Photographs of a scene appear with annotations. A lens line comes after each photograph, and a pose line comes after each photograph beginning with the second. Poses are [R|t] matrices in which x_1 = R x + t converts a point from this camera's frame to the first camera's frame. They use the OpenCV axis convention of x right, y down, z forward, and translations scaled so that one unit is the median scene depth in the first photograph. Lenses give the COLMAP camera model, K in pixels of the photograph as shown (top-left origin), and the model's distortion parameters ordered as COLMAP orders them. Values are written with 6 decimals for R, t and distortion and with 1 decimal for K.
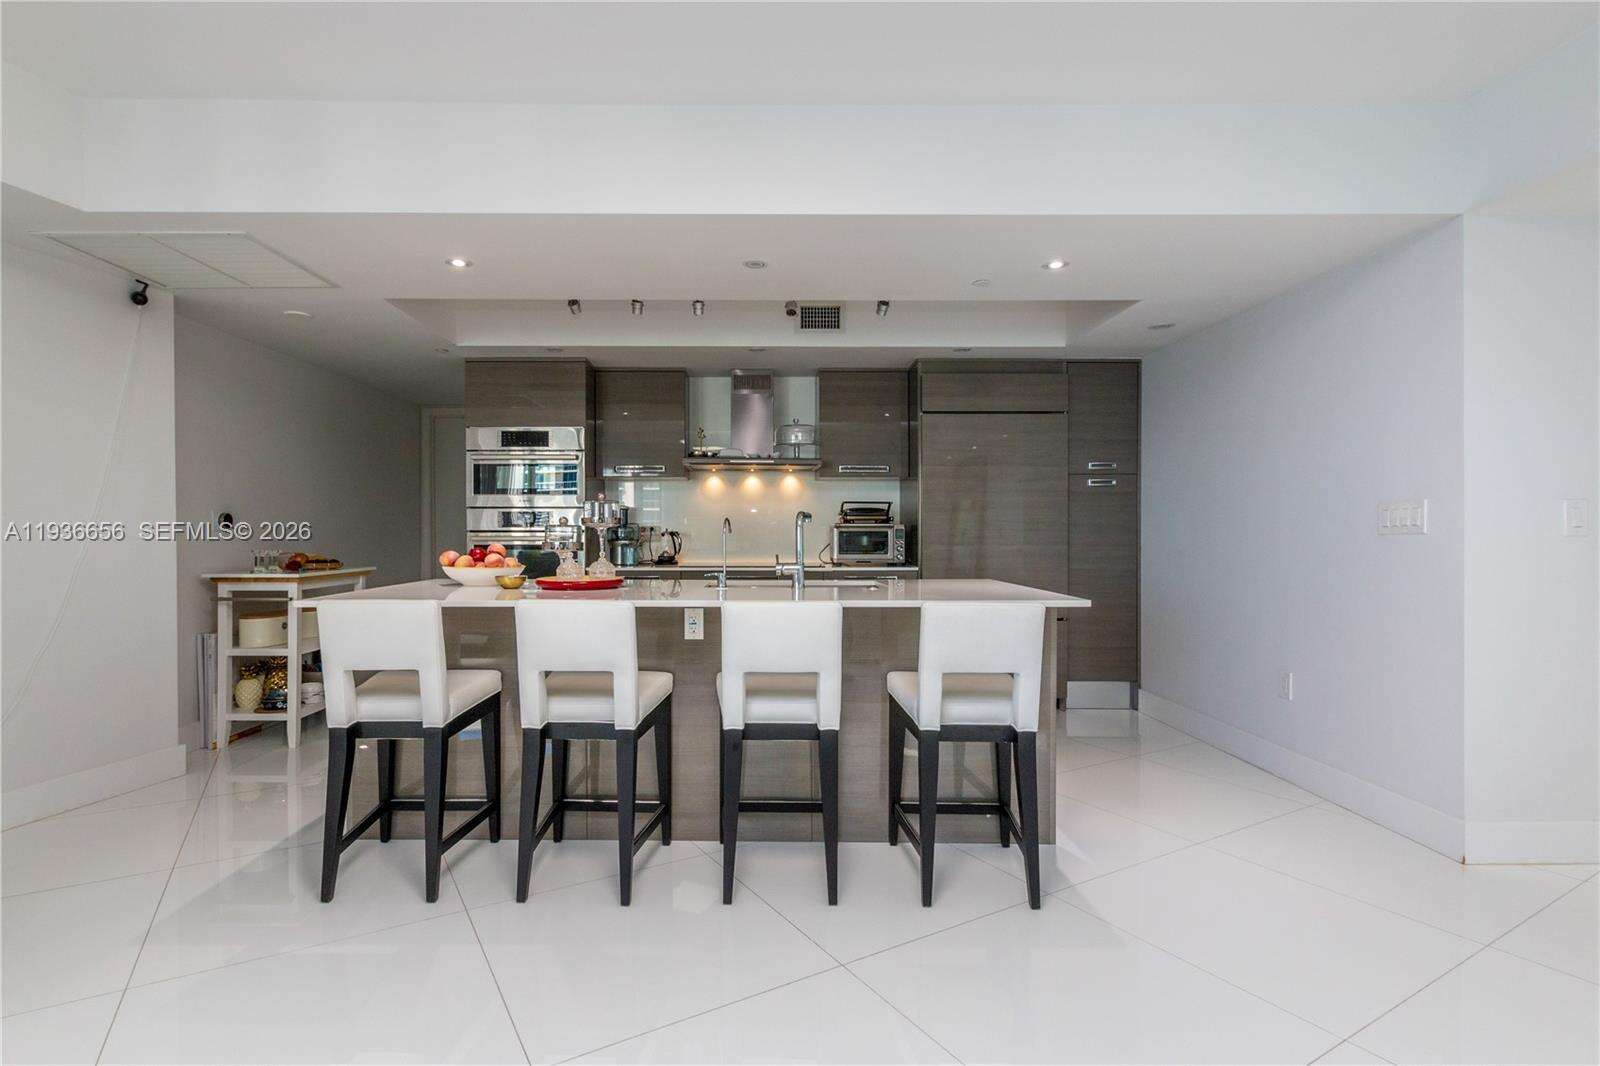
lens RADIAL K [[750.9, 0, 771.4], [0, 750.9, 538.9], [0, 0, 1]] dist [0.002562, -0.000502]
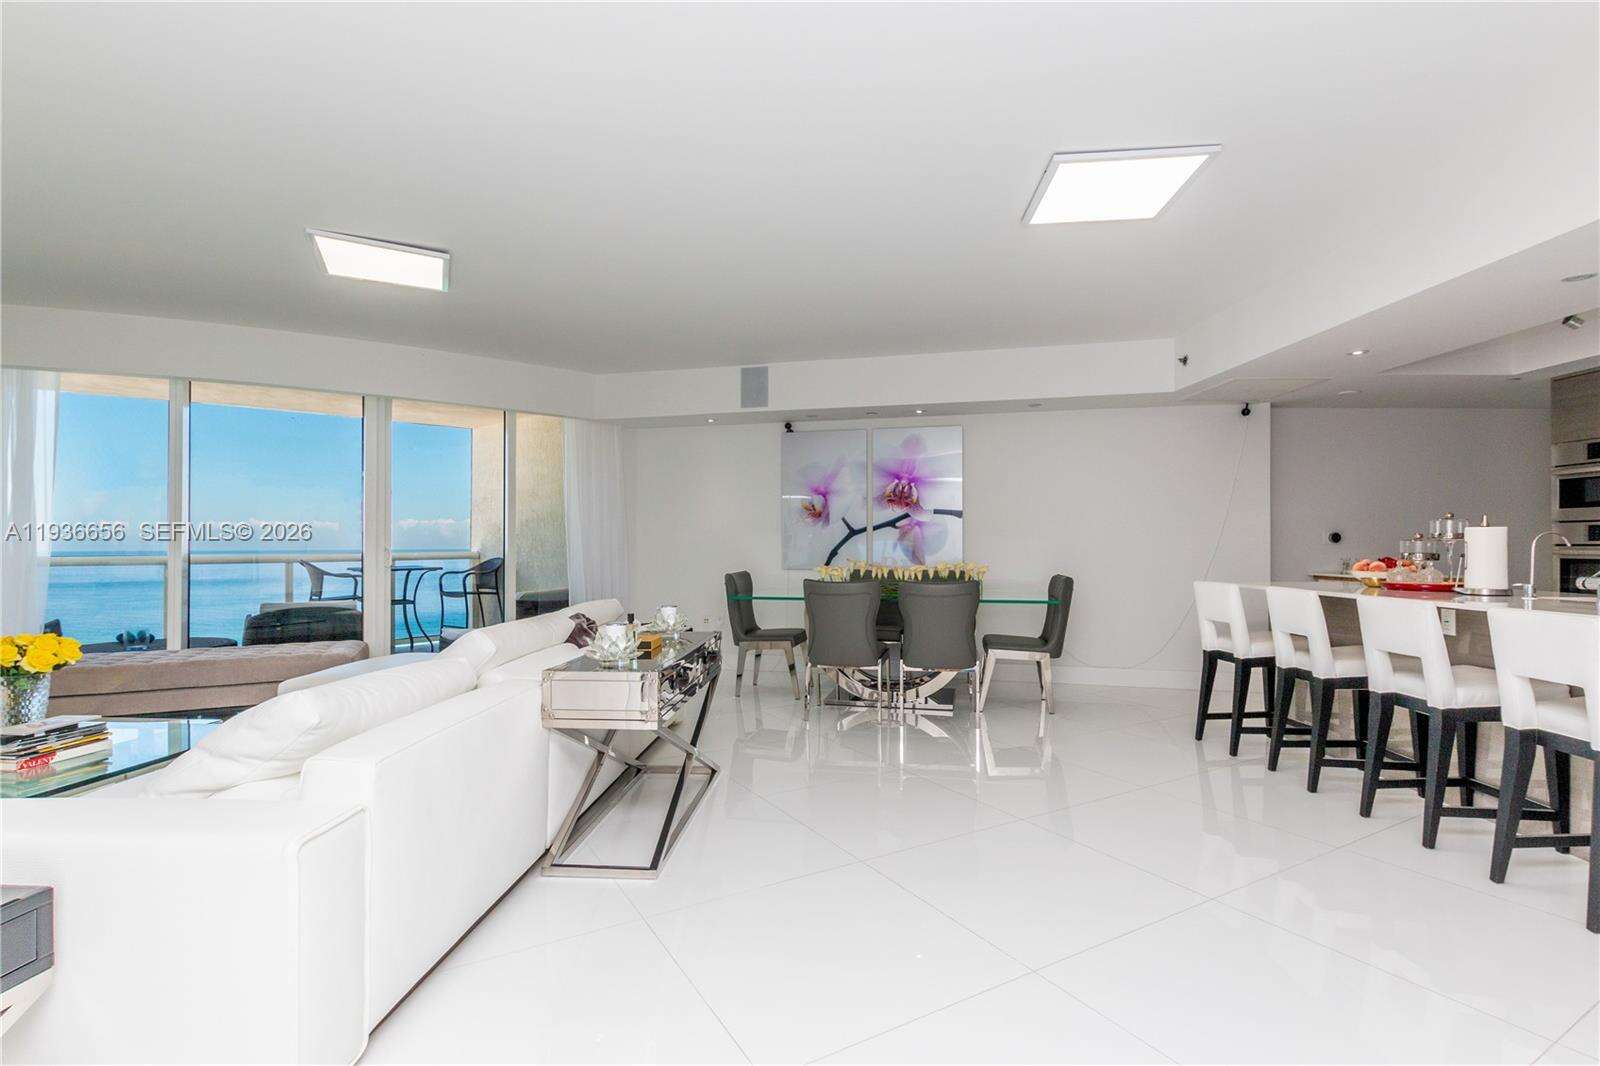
lens RADIAL K [[750.9, 0, 810.2], [0, 750.9, 541.9], [0, 0, 1]] dist [0.002562, -0.000502]
pose [[-0.002681, -0.002827, -0.999992, 0.558664], [-0.011193, 0.999933, -0.002797, -0.001080], [0.999934, 0.011186, -0.002712, -0.004741]]
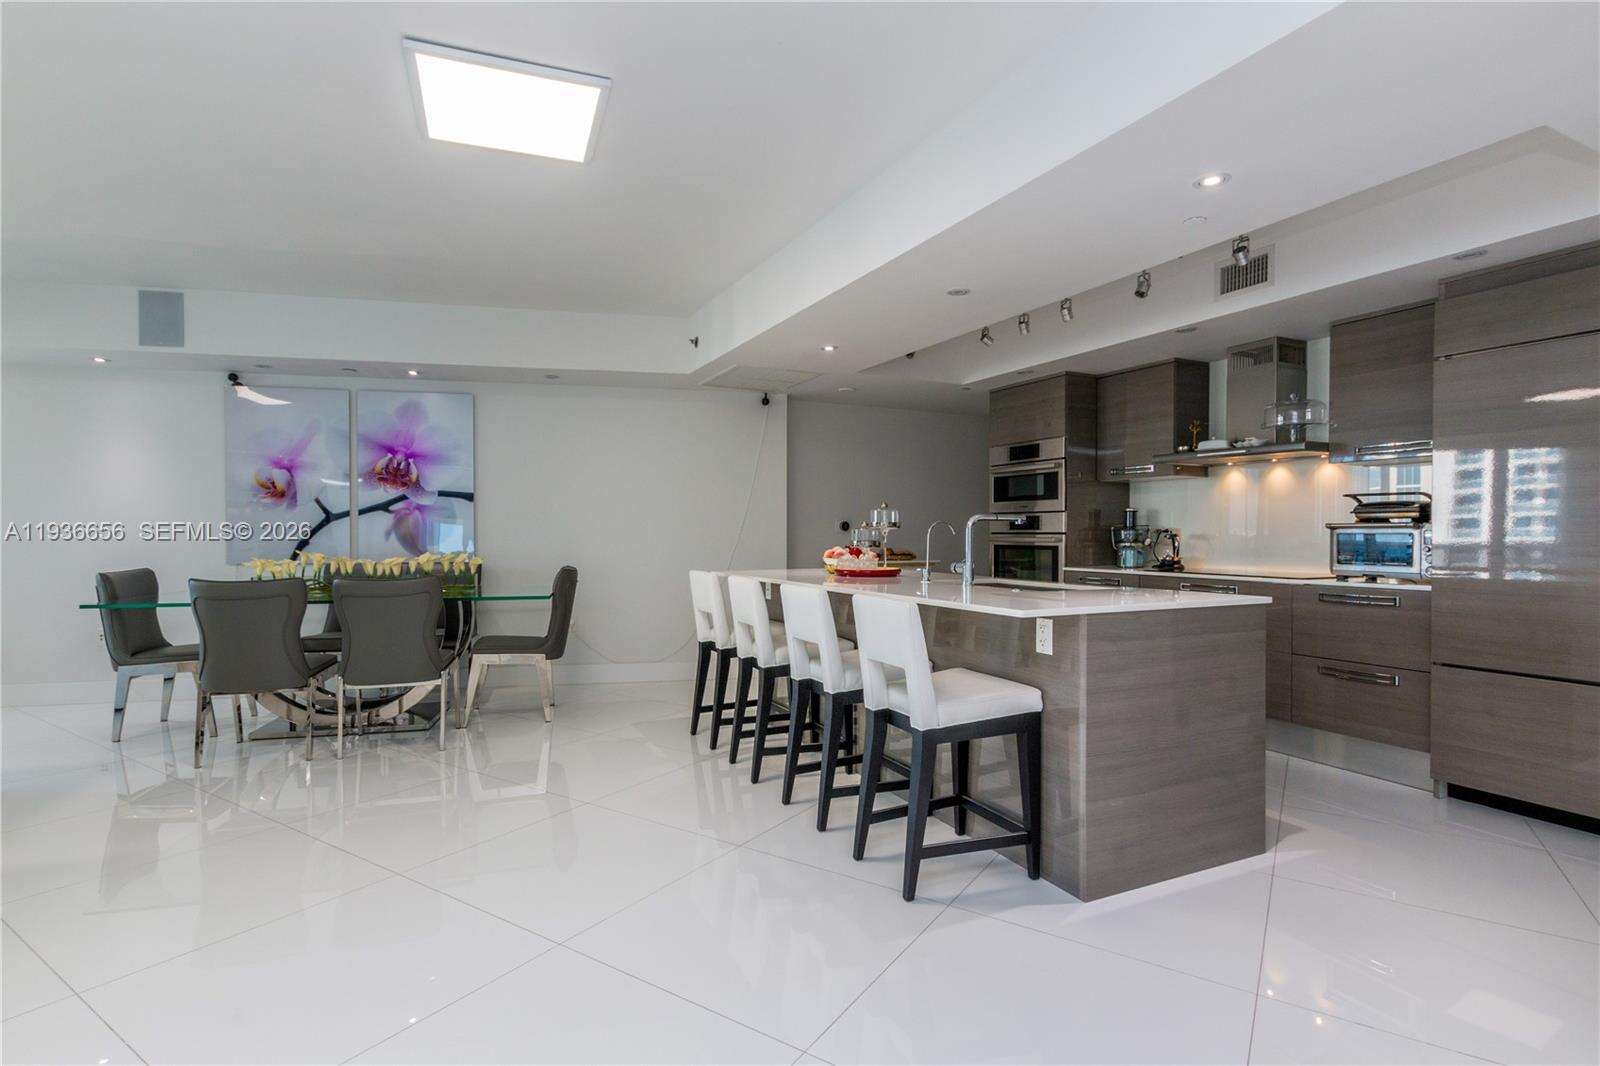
lens RADIAL K [[776.8, 0, 800.8], [0, 776.8, 540.6], [0, 0, 1]] dist [0.008069, 0.000374]
pose [[0.438769, 0.009398, -0.898551, 0.520380], [-0.010975, 0.999927, 0.005099, -0.002086], [0.898533, 0.007624, 0.438840, 0.166014]]
